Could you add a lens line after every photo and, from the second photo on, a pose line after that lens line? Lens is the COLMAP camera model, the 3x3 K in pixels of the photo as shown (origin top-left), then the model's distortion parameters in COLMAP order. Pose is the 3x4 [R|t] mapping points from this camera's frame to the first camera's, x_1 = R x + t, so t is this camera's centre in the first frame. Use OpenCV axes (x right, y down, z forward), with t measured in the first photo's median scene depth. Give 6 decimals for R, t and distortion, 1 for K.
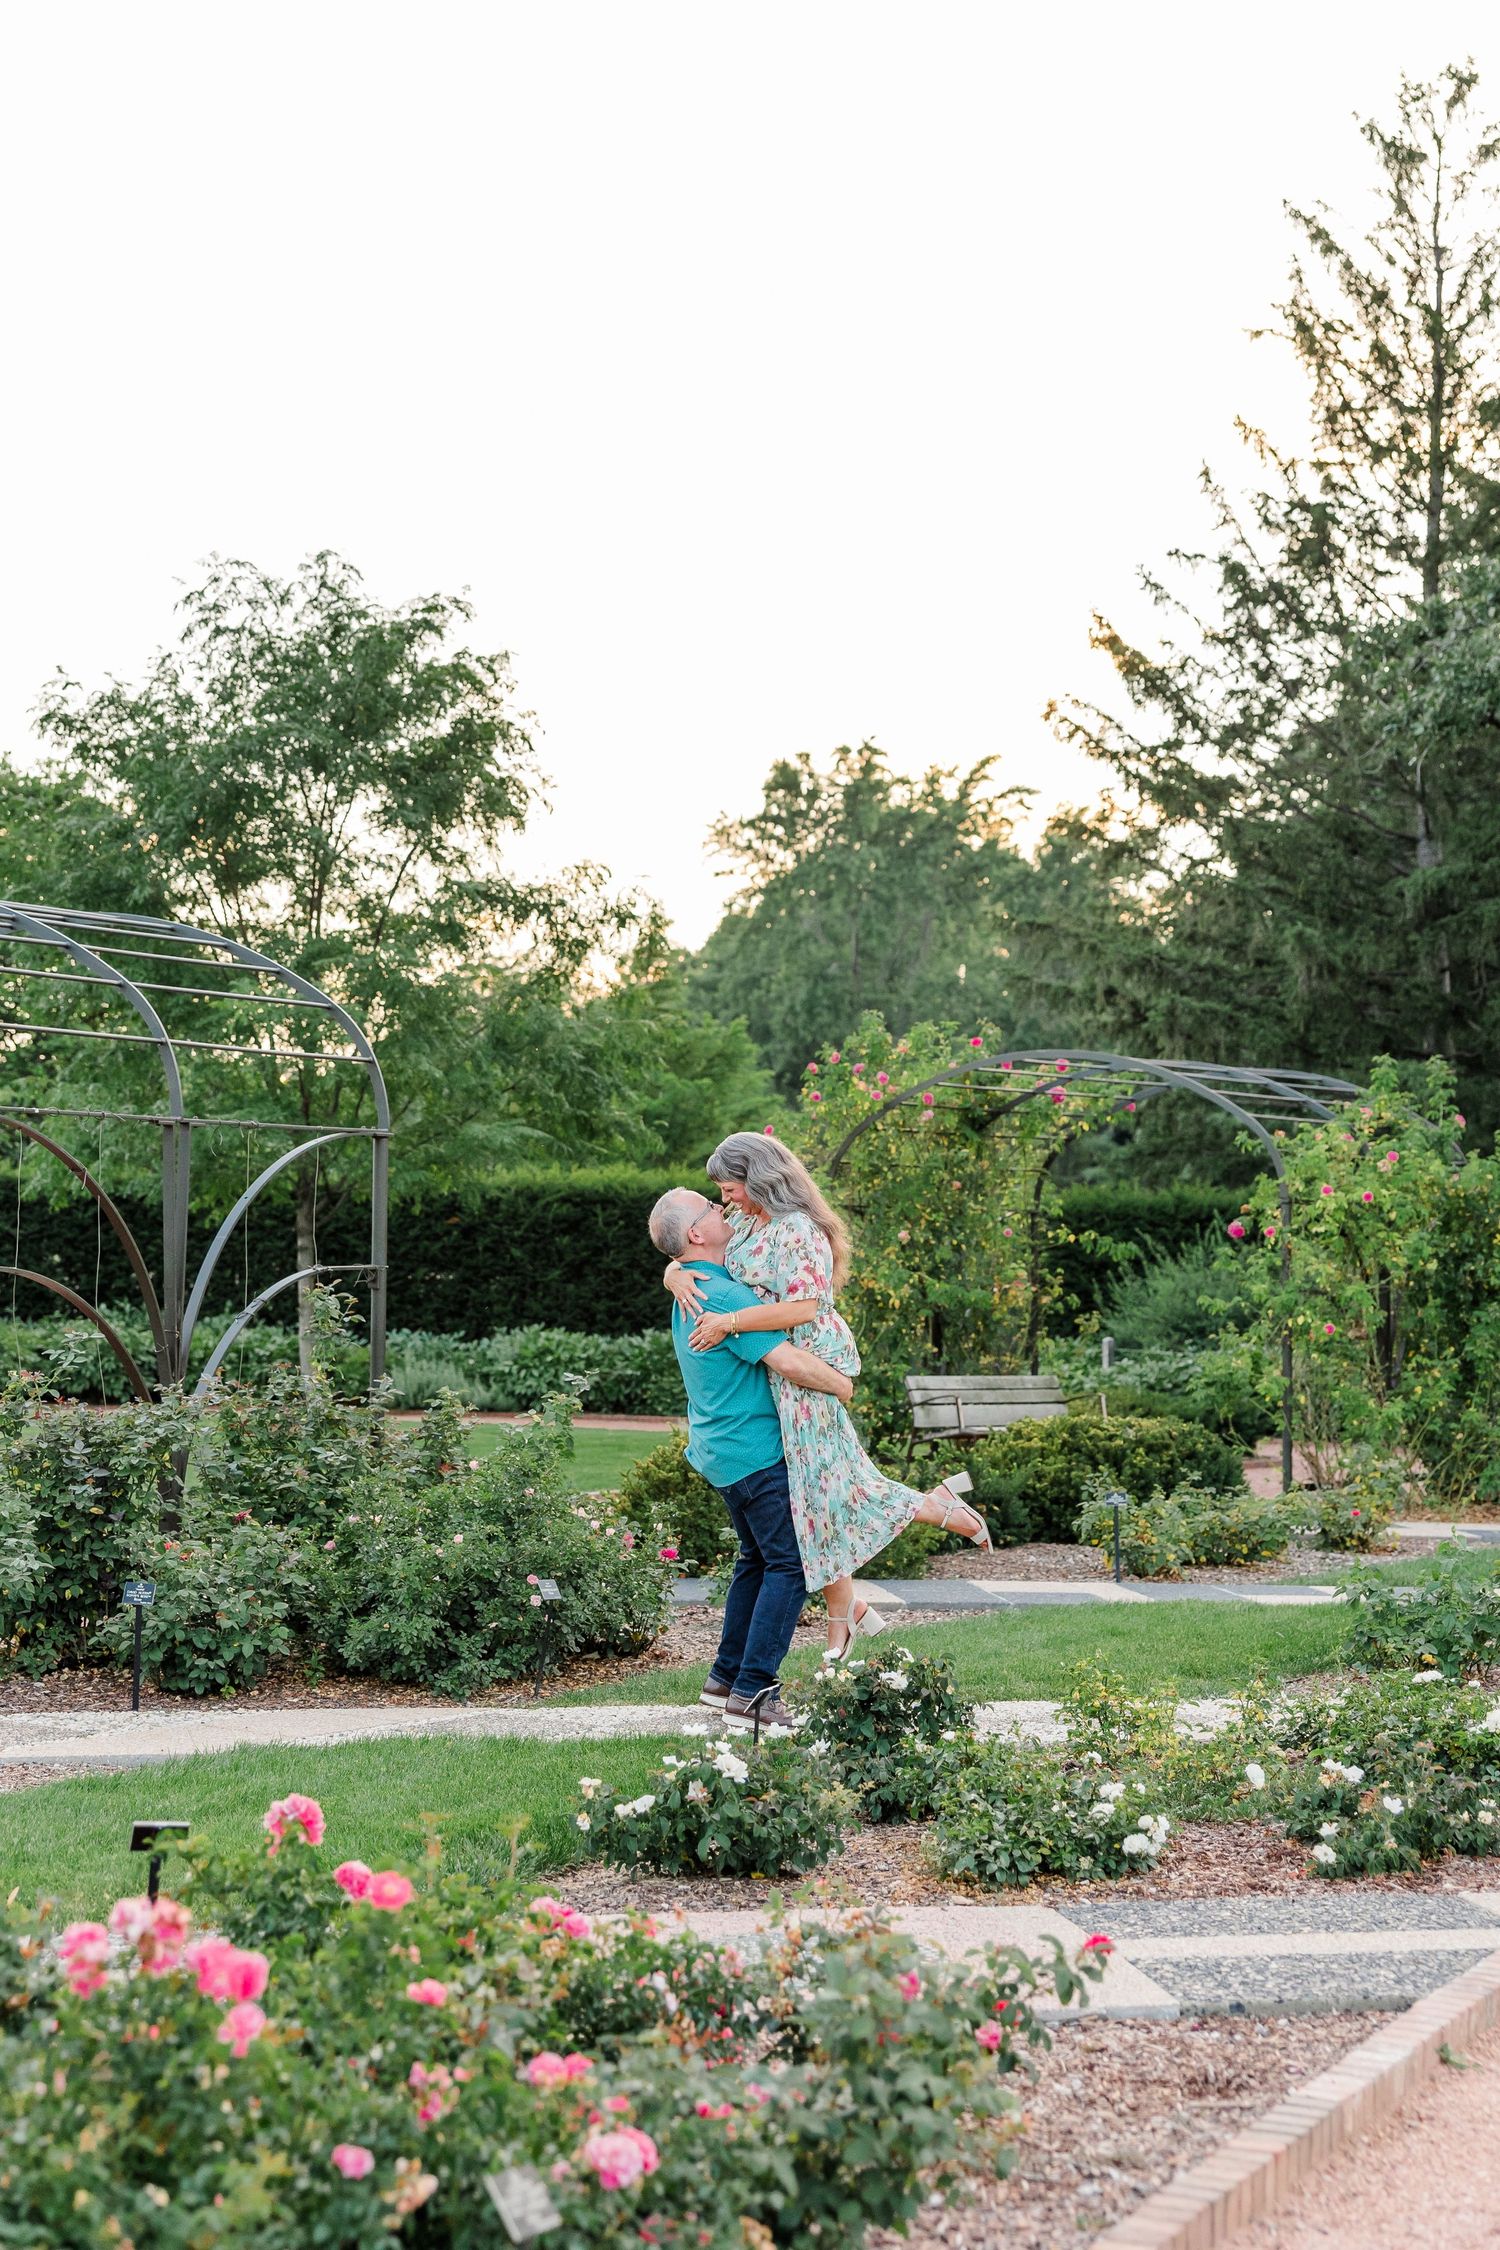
lens RADIAL K [[3211.0, 0, 750.0], [0, 3211.0, 1125.0], [0, 0, 1]] dist [0.004619, -0.006203]
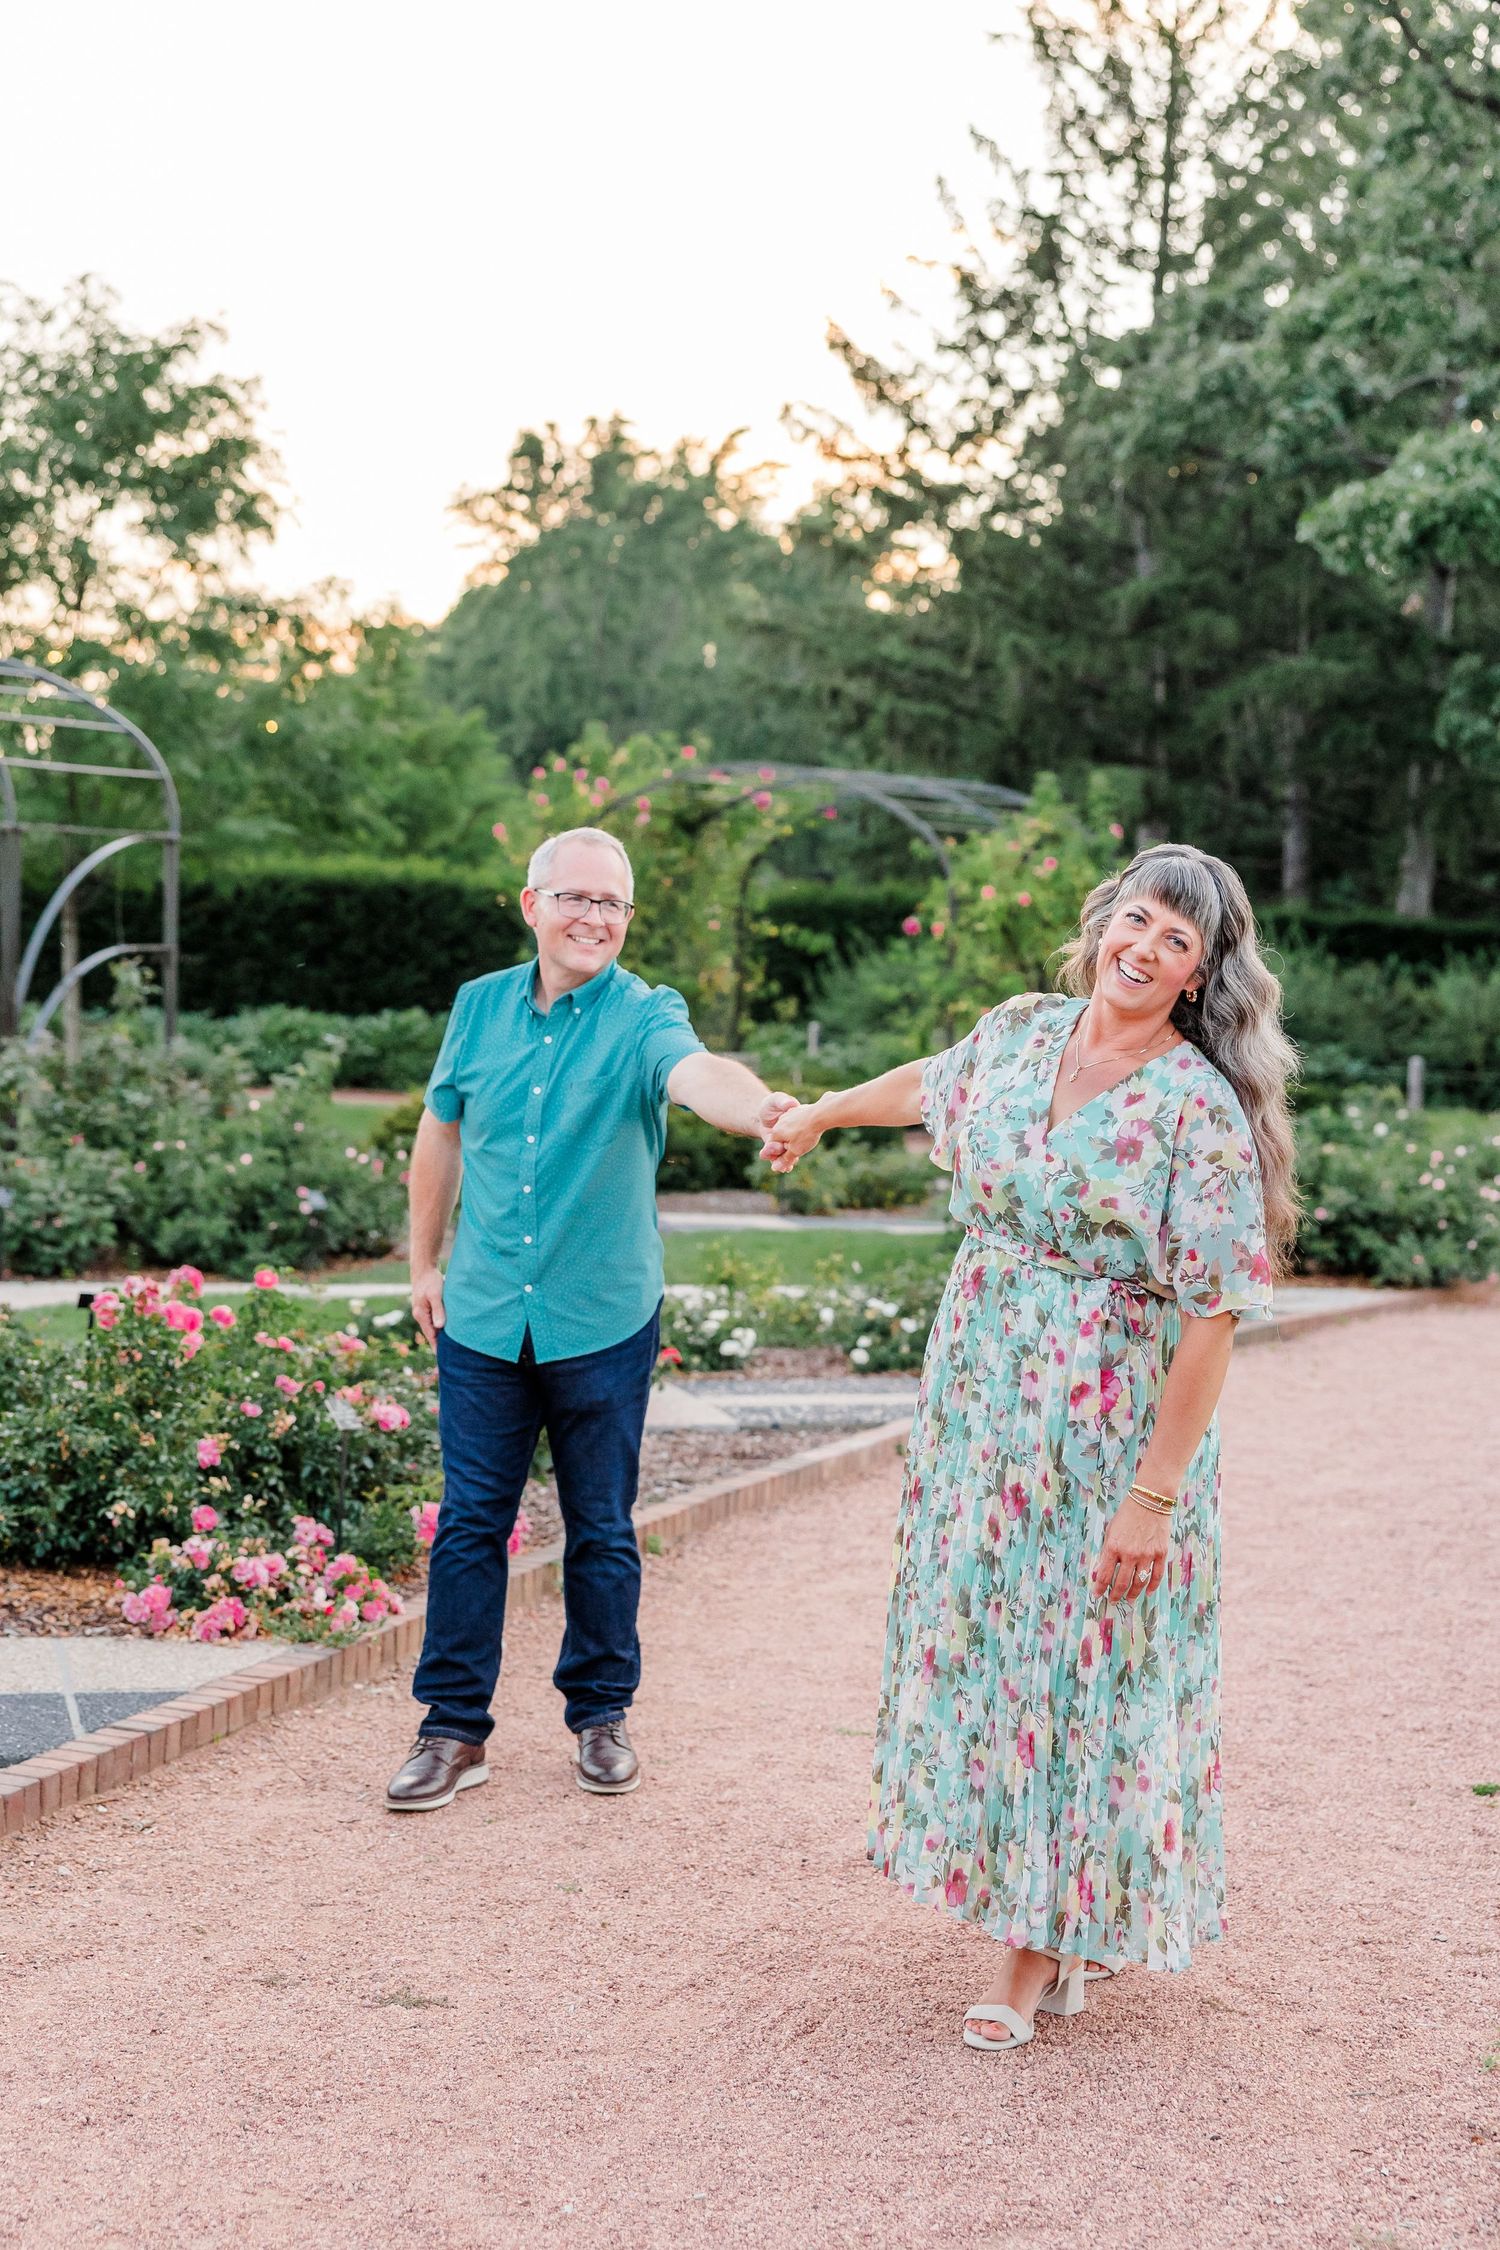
lens RADIAL K [[3381.0, 0, 715.0], [0, 3381.0, 1126.2], [0, 0, 1]] dist [0.015314, 0.067666]
pose [[0.997674, 0.010678, 0.067318, 0.002278], [-0.016961, 0.995478, 0.093464, -0.006030], [-0.066016, -0.094388, 0.993344, -0.150126]]
